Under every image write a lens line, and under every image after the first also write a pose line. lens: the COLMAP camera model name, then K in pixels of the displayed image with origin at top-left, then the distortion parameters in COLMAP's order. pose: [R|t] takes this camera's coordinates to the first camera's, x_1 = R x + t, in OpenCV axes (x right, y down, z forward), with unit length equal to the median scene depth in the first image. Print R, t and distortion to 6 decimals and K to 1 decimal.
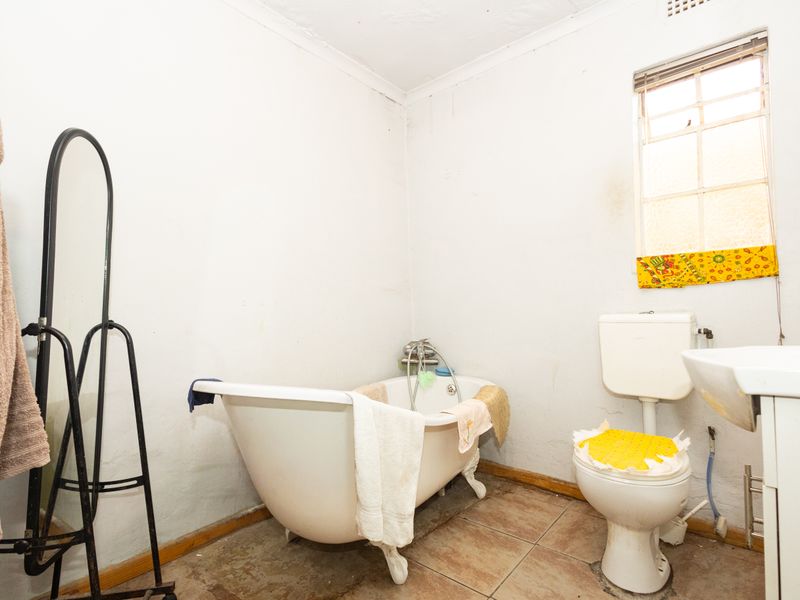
lens RADIAL K [[417.0, 0, 397.3], [0, 417.0, 296.5], [0, 0, 1]] dist [0.002346, 0.000768]
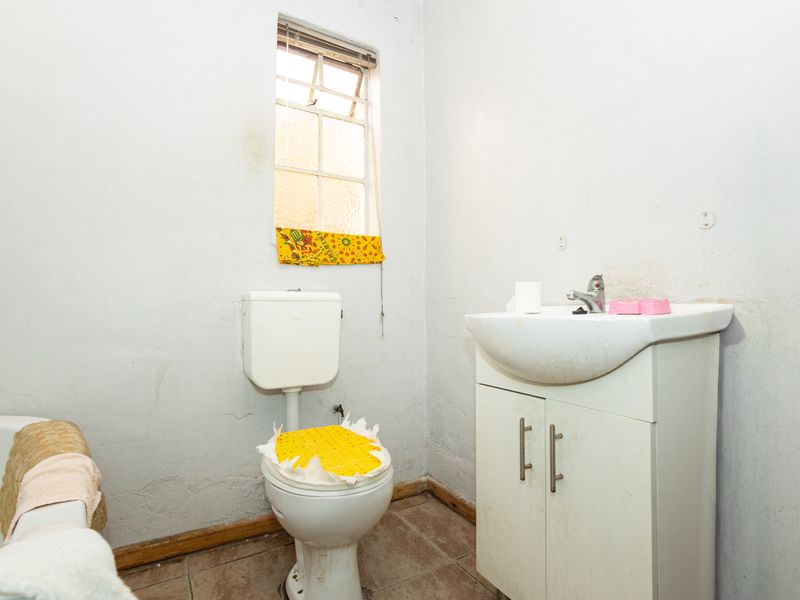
lens RADIAL K [[417.0, 0, 397.3], [0, 417.0, 296.5], [0, 0, 1]] dist [0.002346, 0.000768]
pose [[0.313127, 0.042605, 0.948755, -0.167832], [-0.039072, 0.998725, -0.031953, 0.071746], [-0.948907, -0.027065, 0.314392, 0.527896]]
